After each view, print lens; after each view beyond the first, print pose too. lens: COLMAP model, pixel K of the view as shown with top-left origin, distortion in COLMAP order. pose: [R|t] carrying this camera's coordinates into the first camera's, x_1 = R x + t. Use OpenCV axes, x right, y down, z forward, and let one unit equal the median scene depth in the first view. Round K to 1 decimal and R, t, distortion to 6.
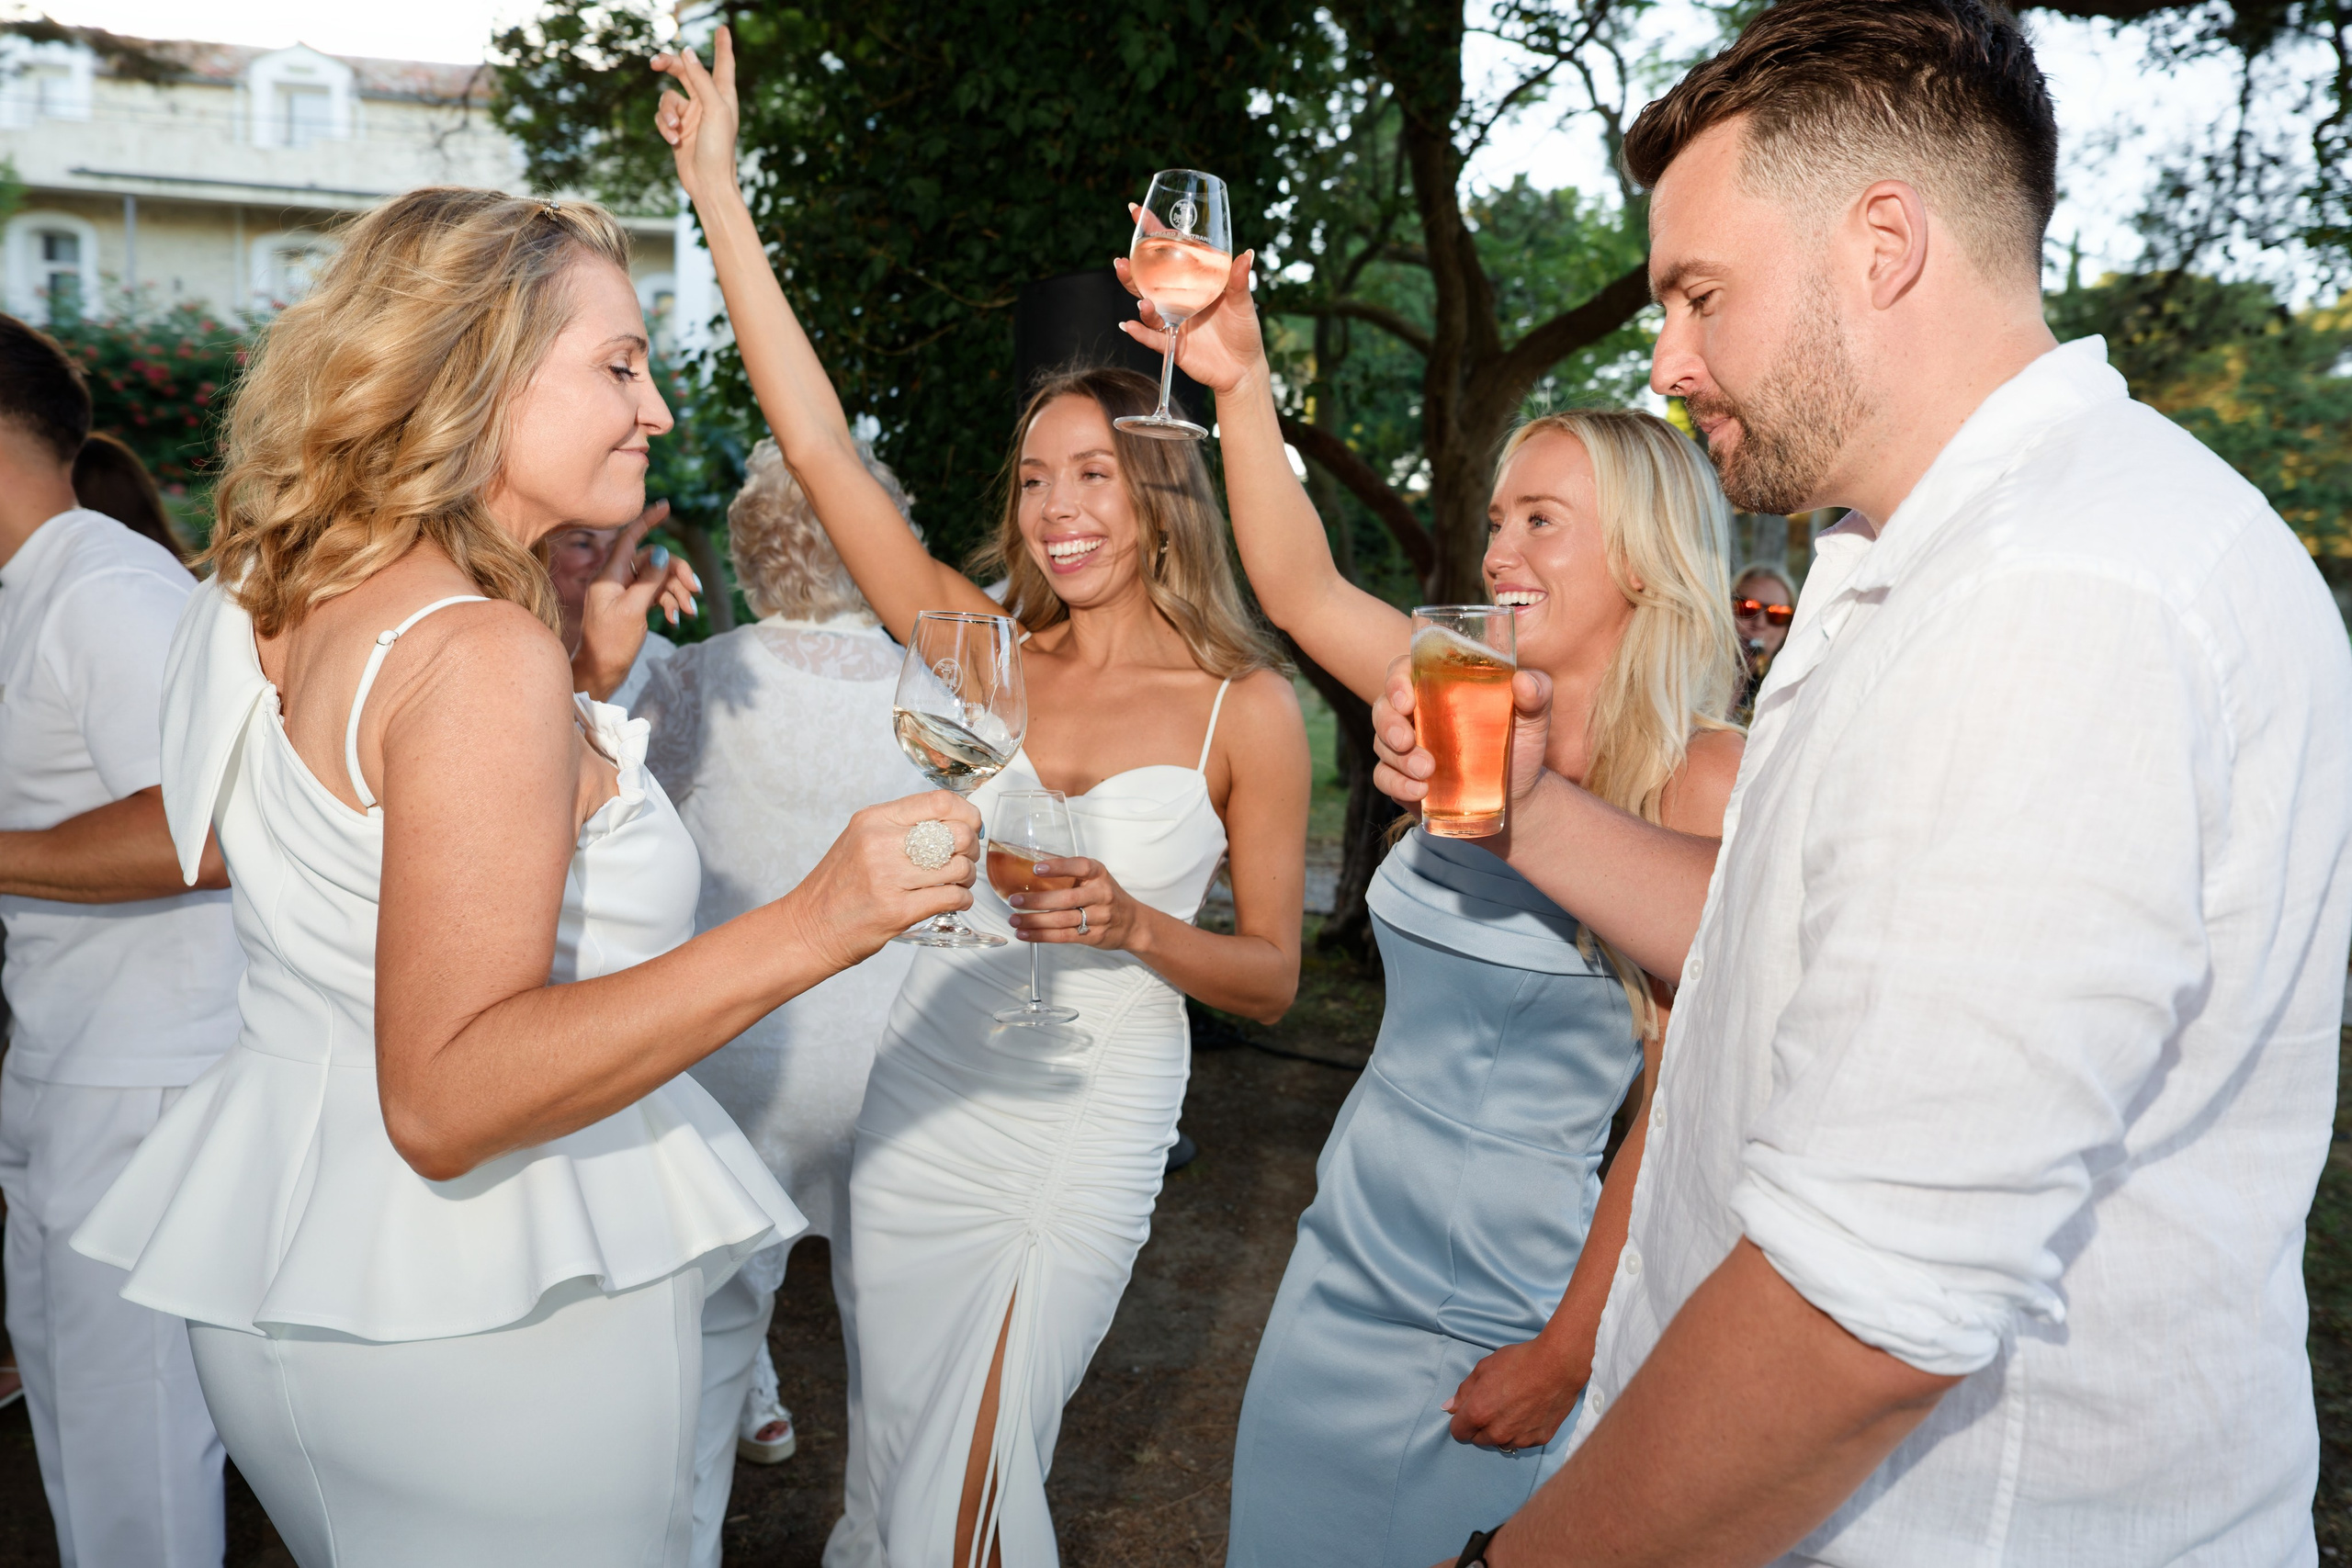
lens RADIAL K [[1787.2, 0, 1152.9], [0, 1787.2, 786.3], [0, 0, 1]] dist [0.015896, 0.000300]
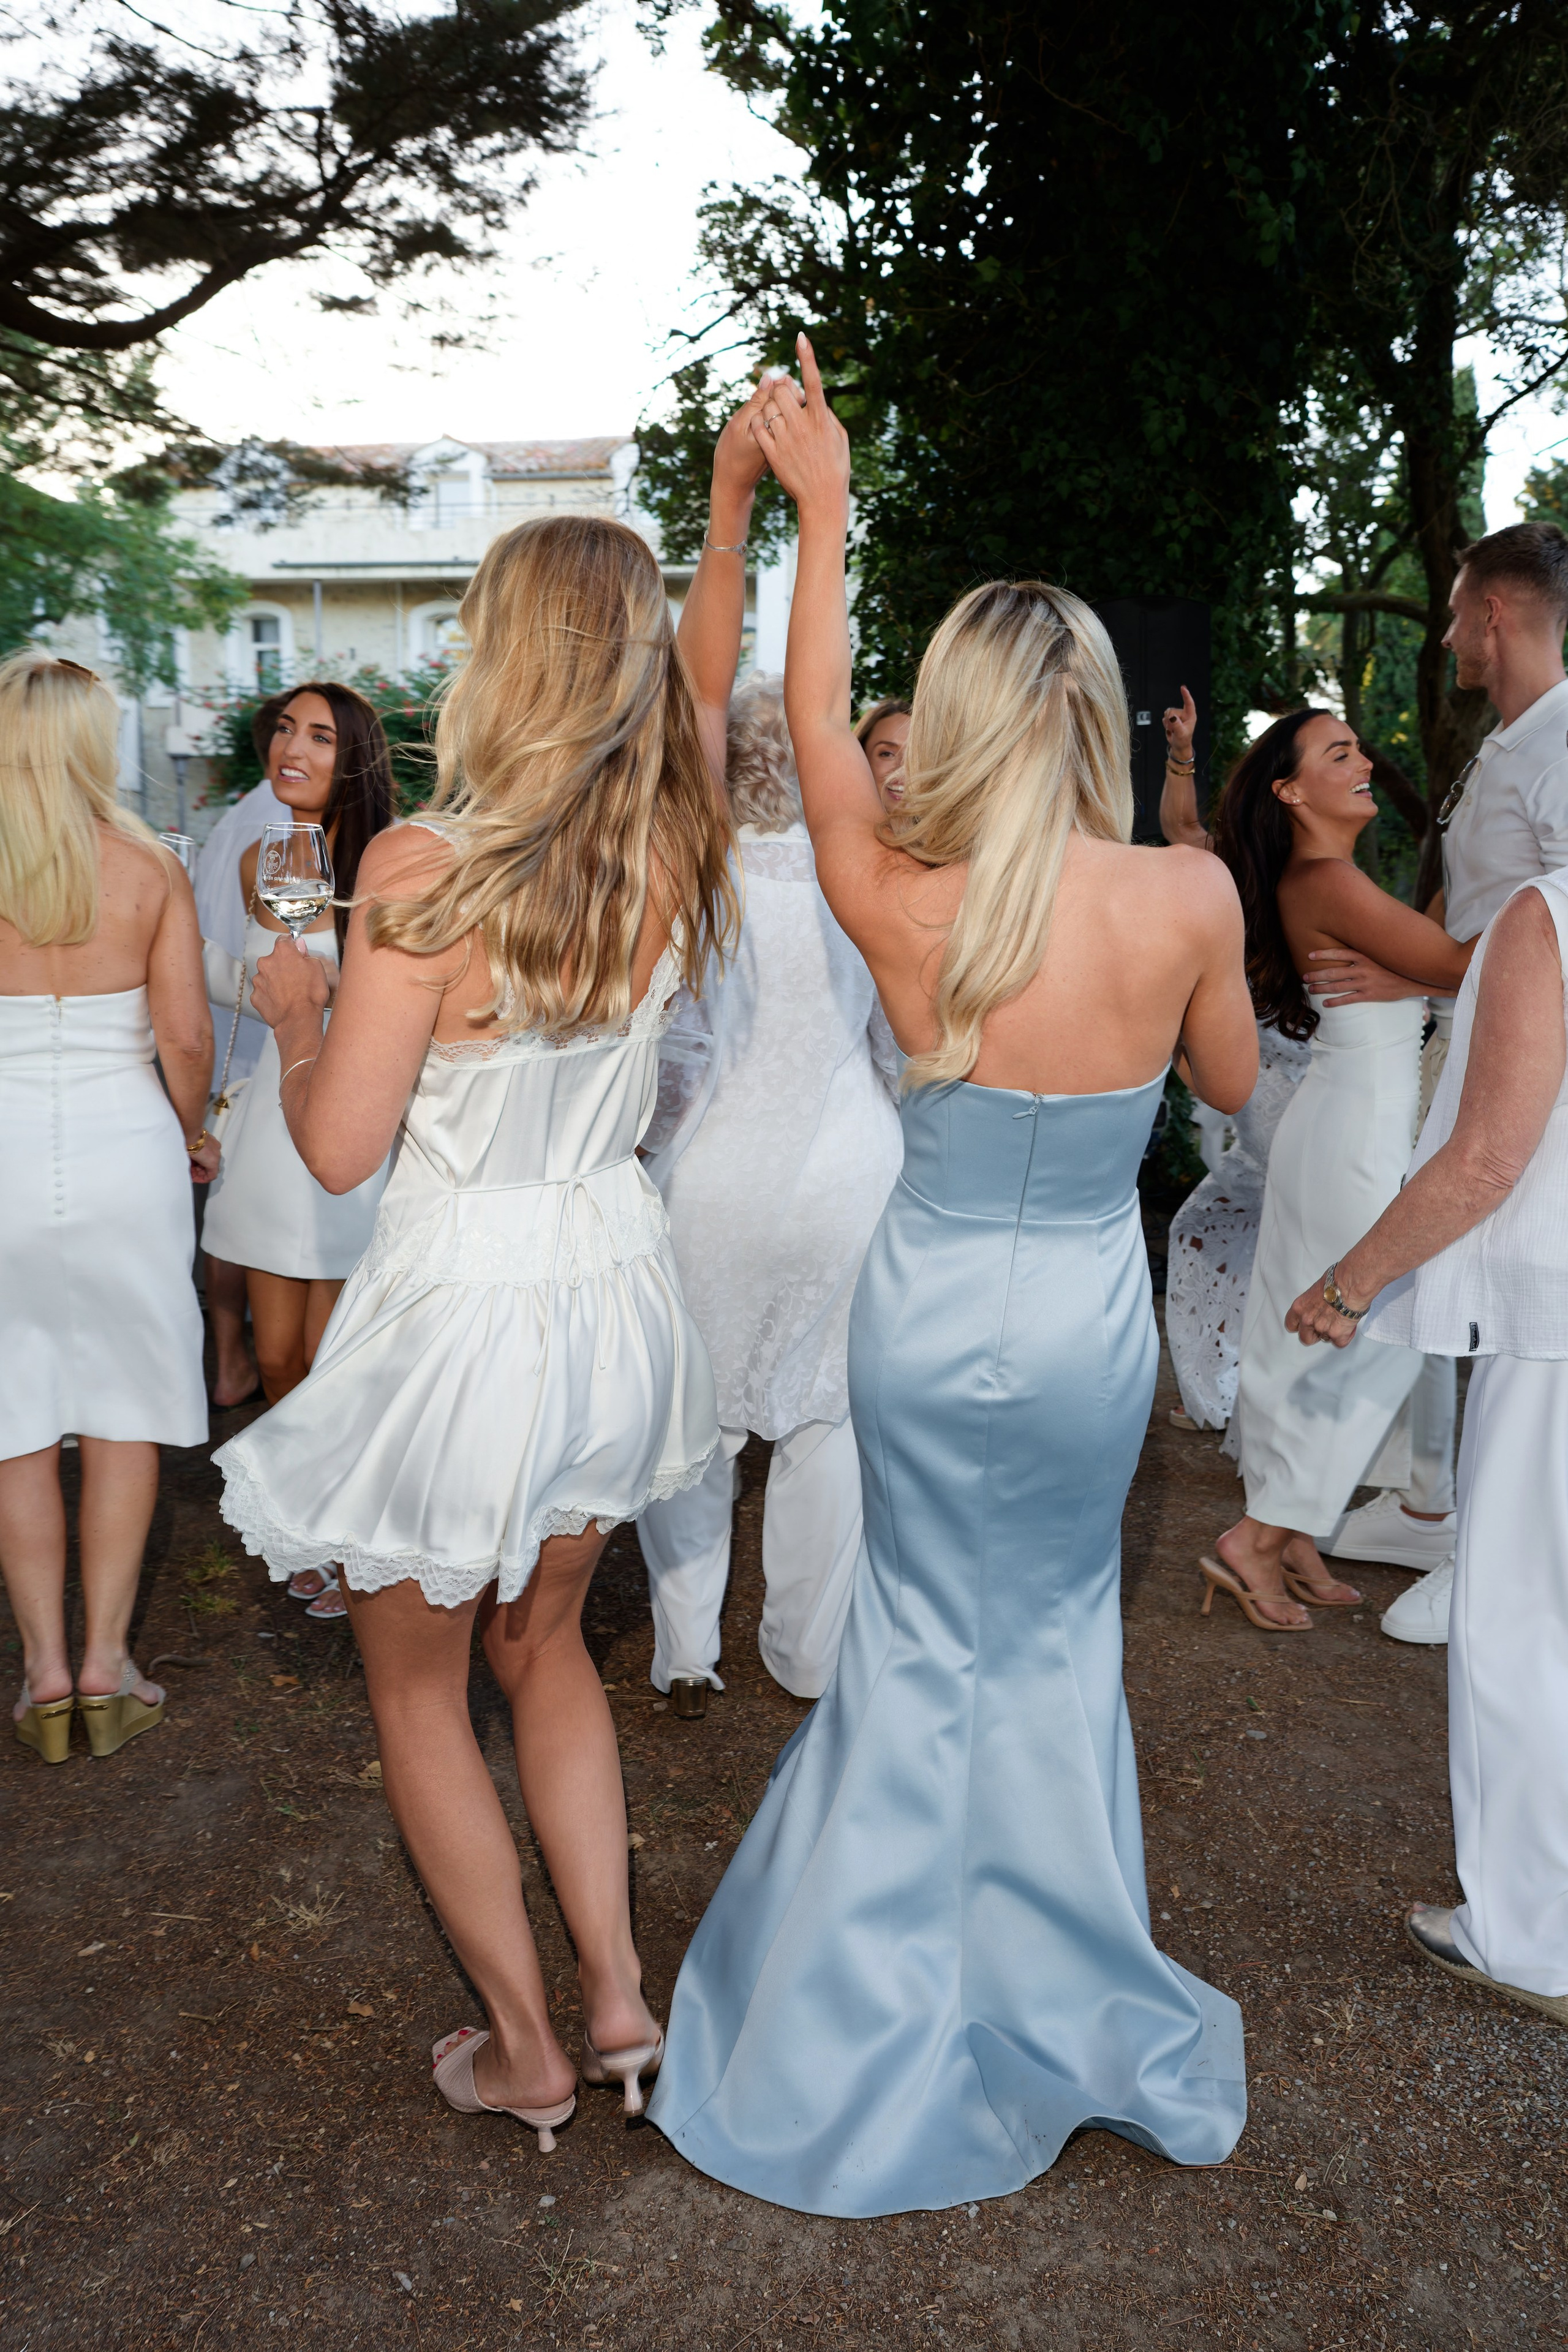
lens RADIAL K [[1753.6, 0, 729.4], [0, 1753.6, 1183.3], [0, 0, 1]] dist [0.005203, 0.008900]
pose [[0.966052, 0.010948, -0.258115, 0.009766], [0.001264, 0.998889, 0.047100, 0.034572], [0.258344, -0.045828, 0.964965, -0.145956]]
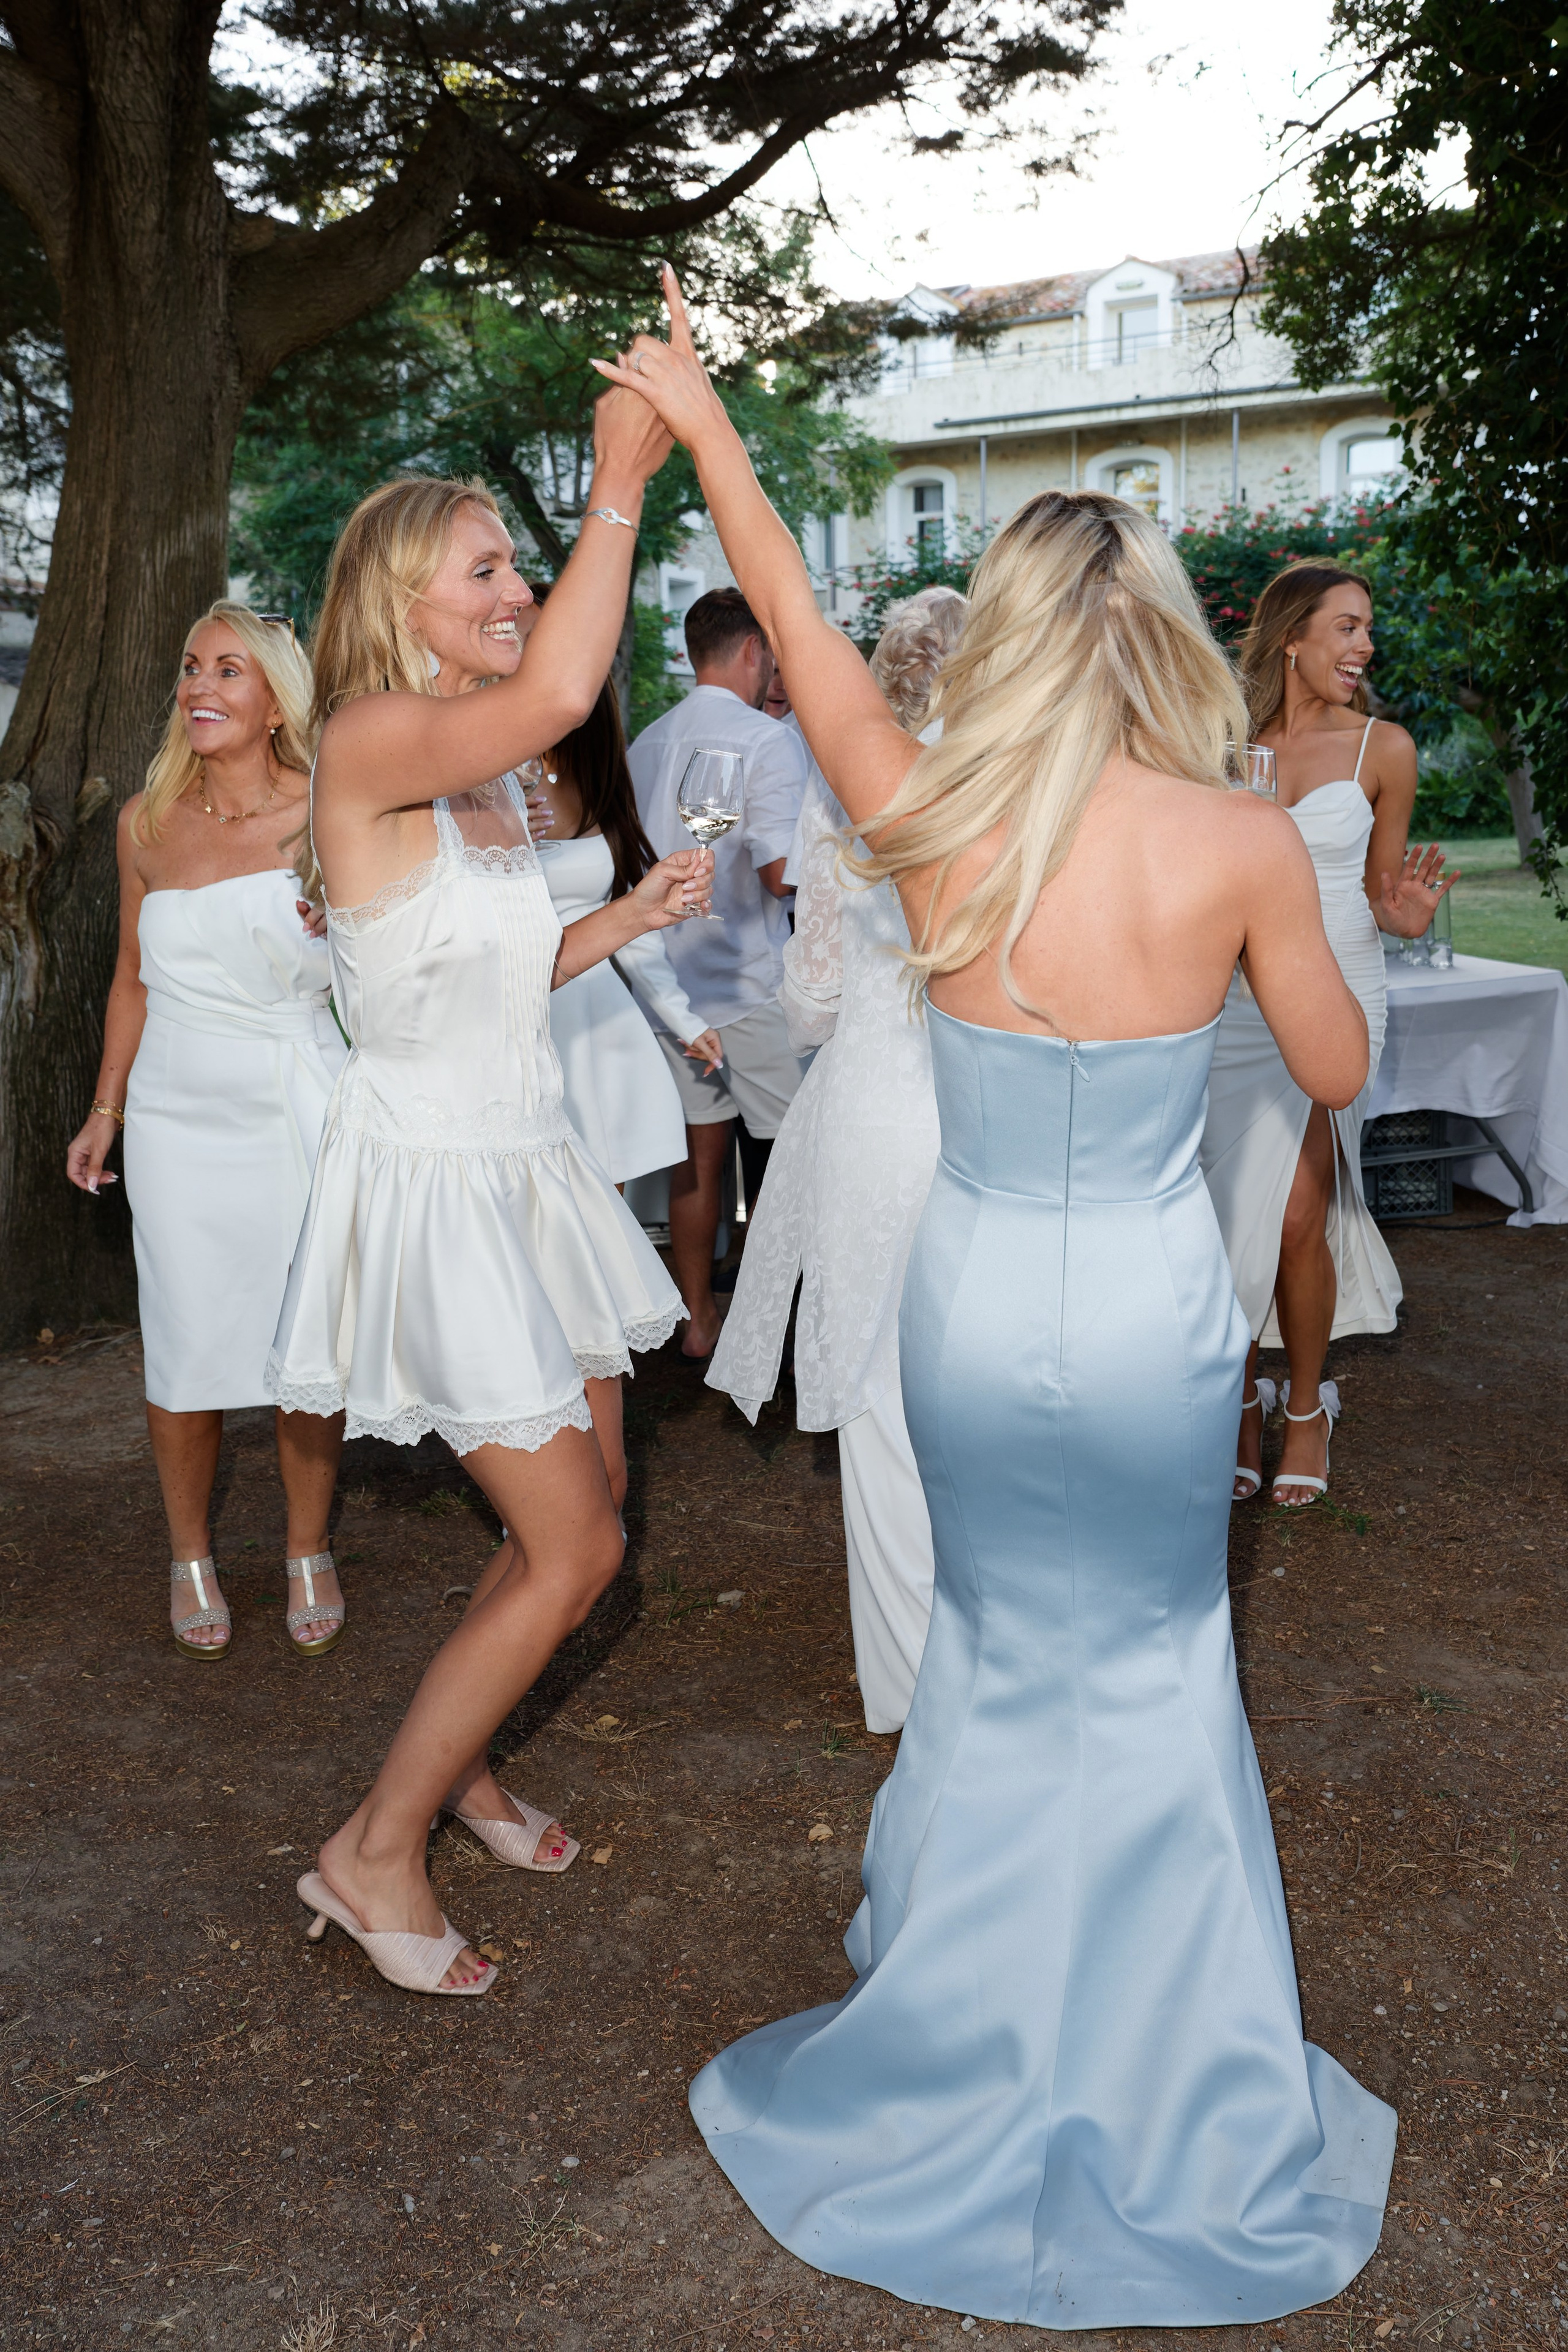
lens RADIAL K [[2019.7, 0, 776.5], [0, 2019.7, 1108.6], [0, 0, 1]] dist [0.014017, -0.003609]
pose [[0.812564, 0.032766, -0.581951, 0.090395], [-0.006740, 0.998880, 0.046830, 0.031142], [0.582834, -0.034130, 0.811874, -0.129060]]
